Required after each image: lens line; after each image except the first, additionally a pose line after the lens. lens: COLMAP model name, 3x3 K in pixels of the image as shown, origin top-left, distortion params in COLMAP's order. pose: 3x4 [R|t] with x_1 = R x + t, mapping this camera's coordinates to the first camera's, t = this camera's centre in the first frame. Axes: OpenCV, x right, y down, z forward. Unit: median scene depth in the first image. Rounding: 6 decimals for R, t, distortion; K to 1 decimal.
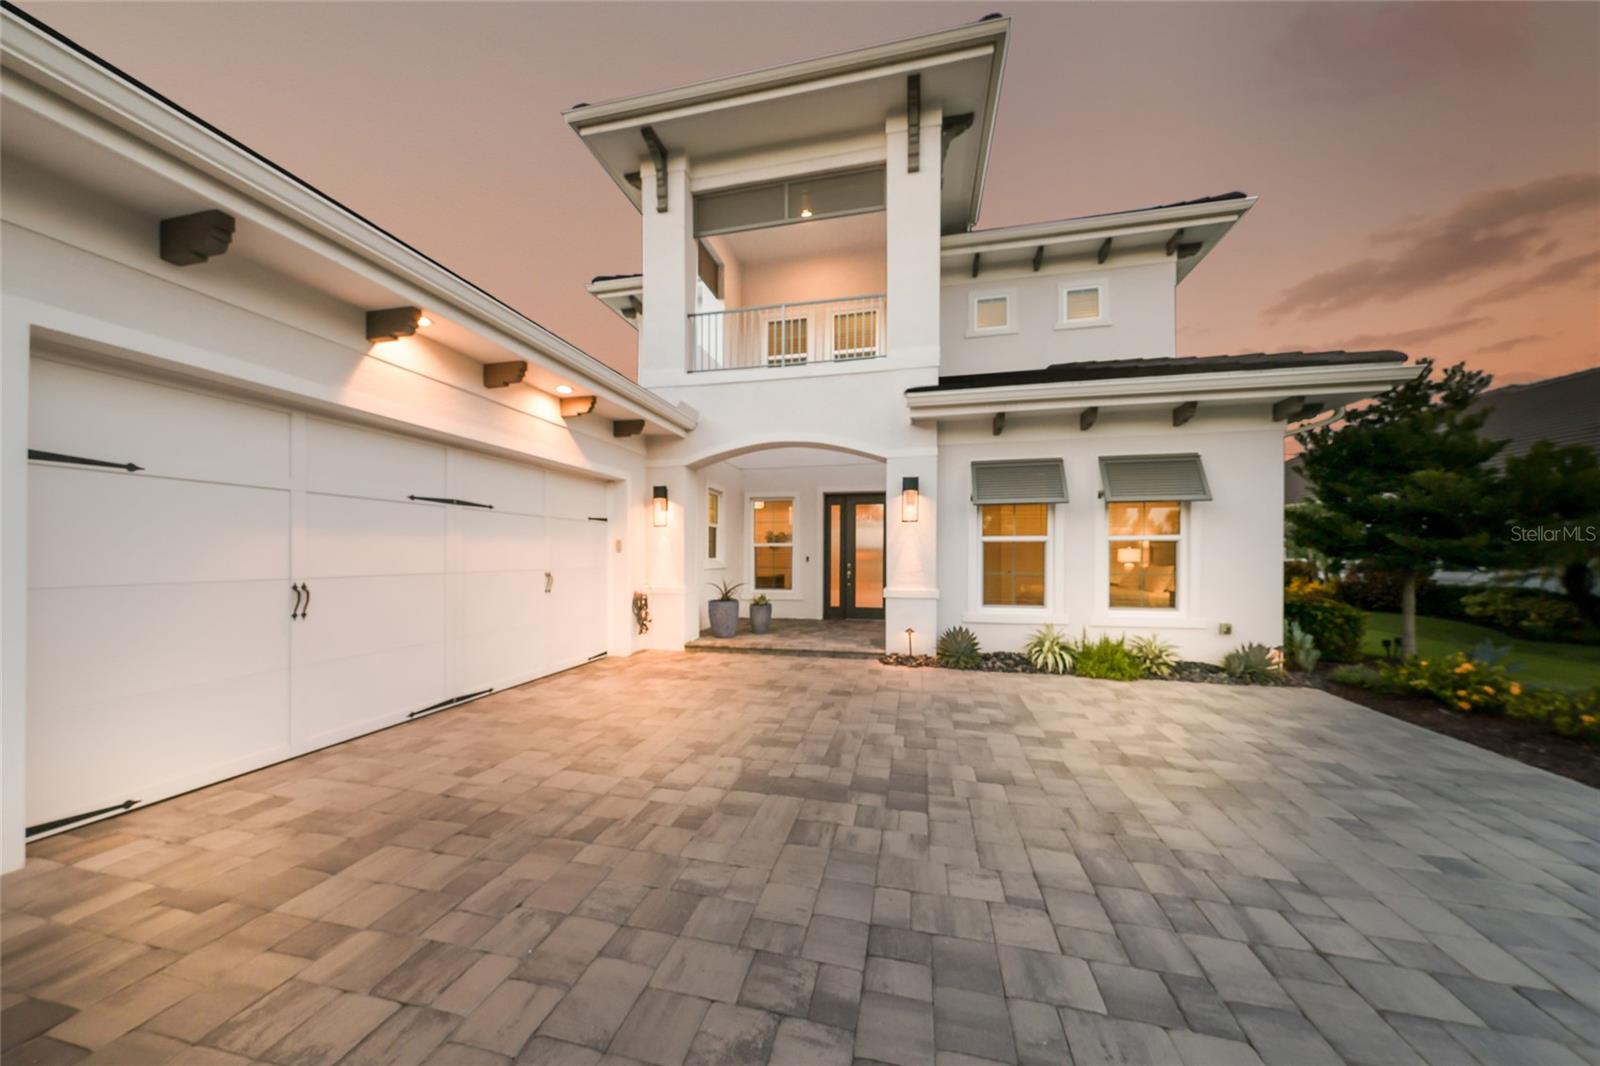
lens RADIAL K [[507.4, 0, 797.2], [0, 507.4, 576.1], [0, 0, 1]] dist [0.002468, 0.000011]
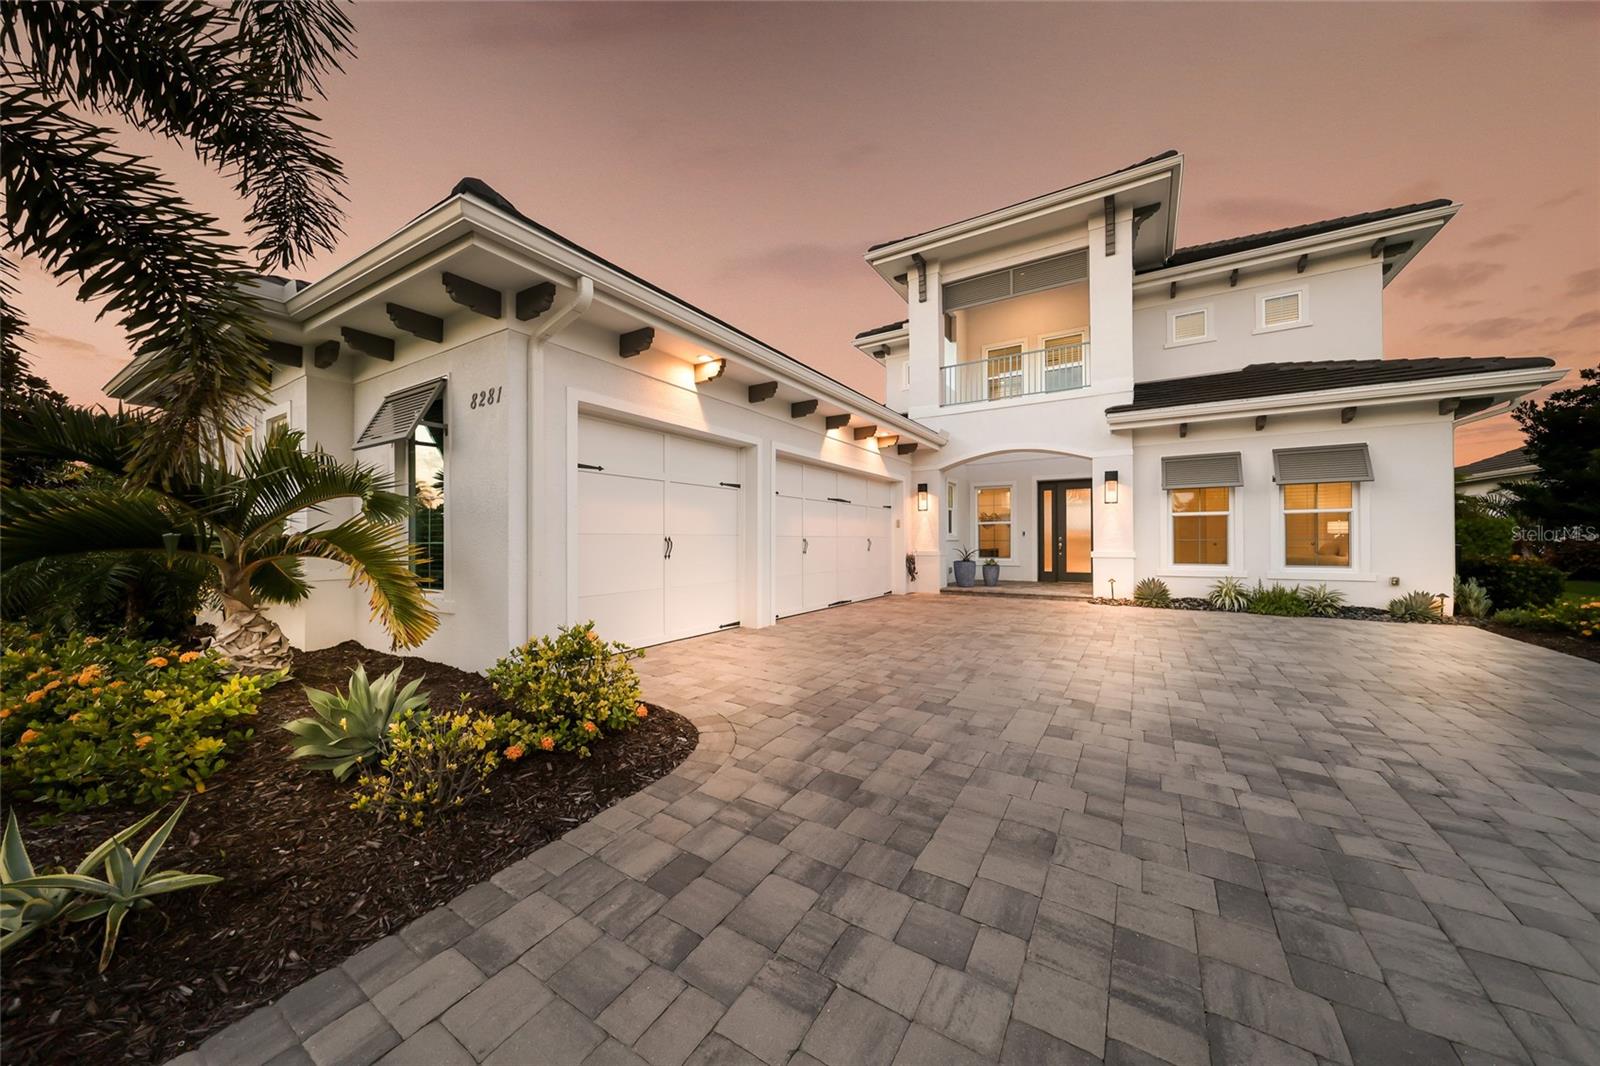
lens RADIAL K [[544.2, 0, 798.9], [0, 544.2, 541.3], [0, 0, 1]] dist [0.000850, 0.000266]
pose [[0.945939, -0.004443, -0.324315, -0.098368], [-0.008208, 0.999258, -0.037629, 0.057572], [0.324242, 0.038257, 0.945200, -0.649868]]
